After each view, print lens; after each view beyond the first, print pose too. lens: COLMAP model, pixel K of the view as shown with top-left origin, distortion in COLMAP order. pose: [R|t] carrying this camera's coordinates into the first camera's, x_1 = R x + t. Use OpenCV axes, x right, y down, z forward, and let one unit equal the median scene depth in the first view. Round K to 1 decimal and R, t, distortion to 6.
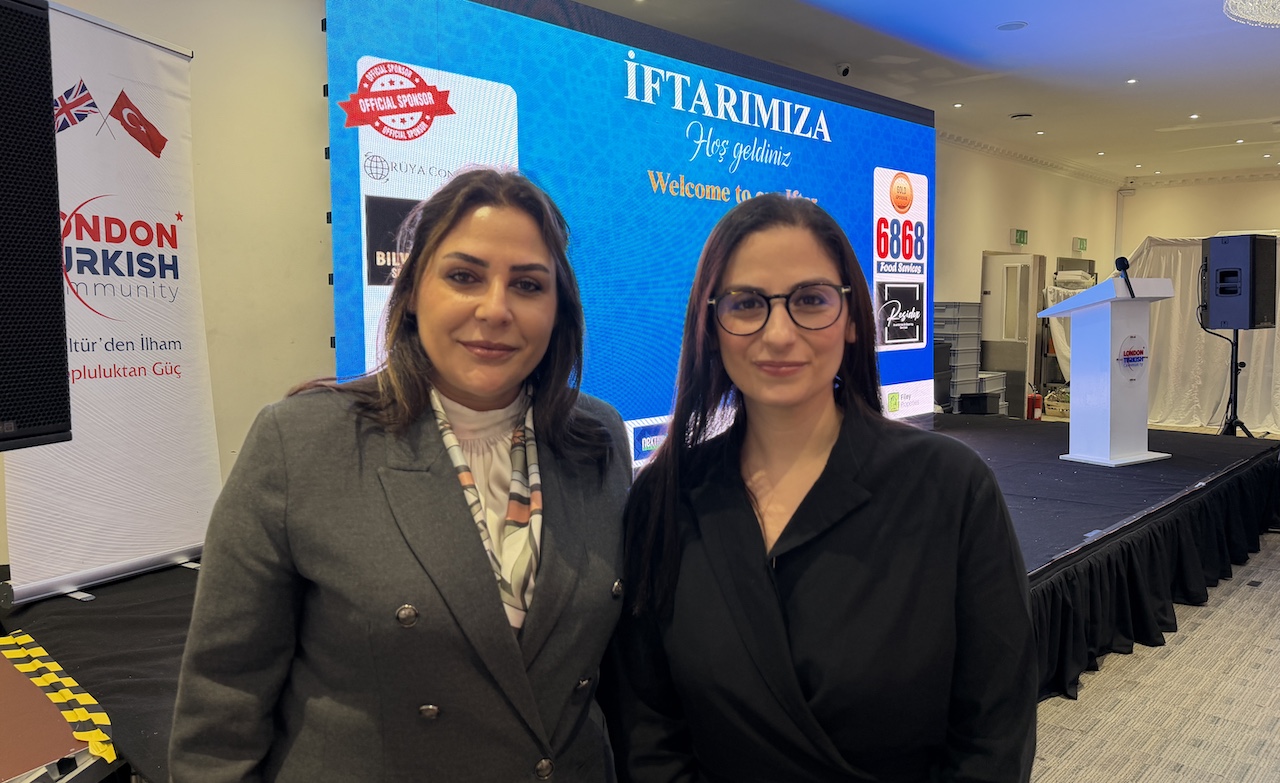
lens RADIAL K [[877.8, 0, 621.6], [0, 877.8, 345.1], [0, 0, 1]] dist [0.145418, -0.247779]
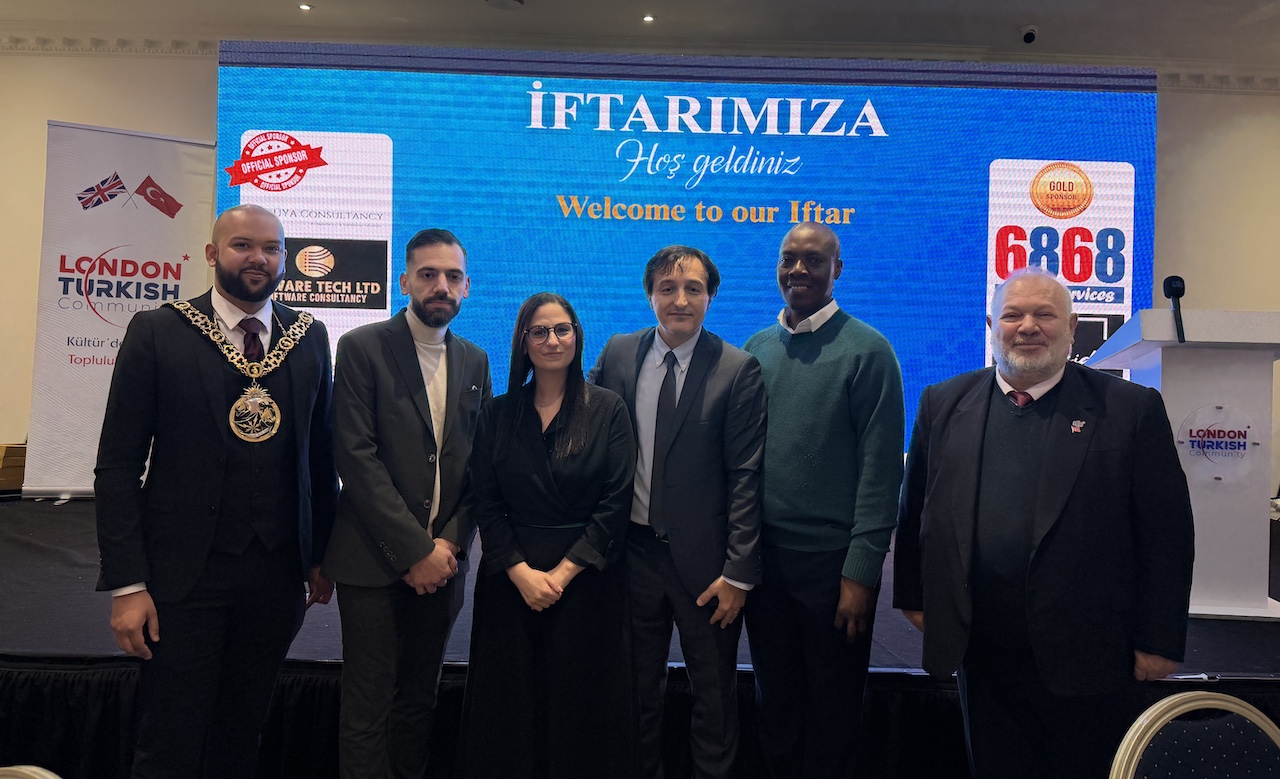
lens RADIAL K [[877.8, 0, 621.6], [0, 877.8, 343.1], [0, 0, 1]] dist [0.145418, -0.247779]
pose [[0.730507, 0.034784, -0.682019, 0.762990], [-0.060770, 0.998051, -0.014189, -0.021554], [0.680196, 0.051811, 0.731197, 0.325625]]
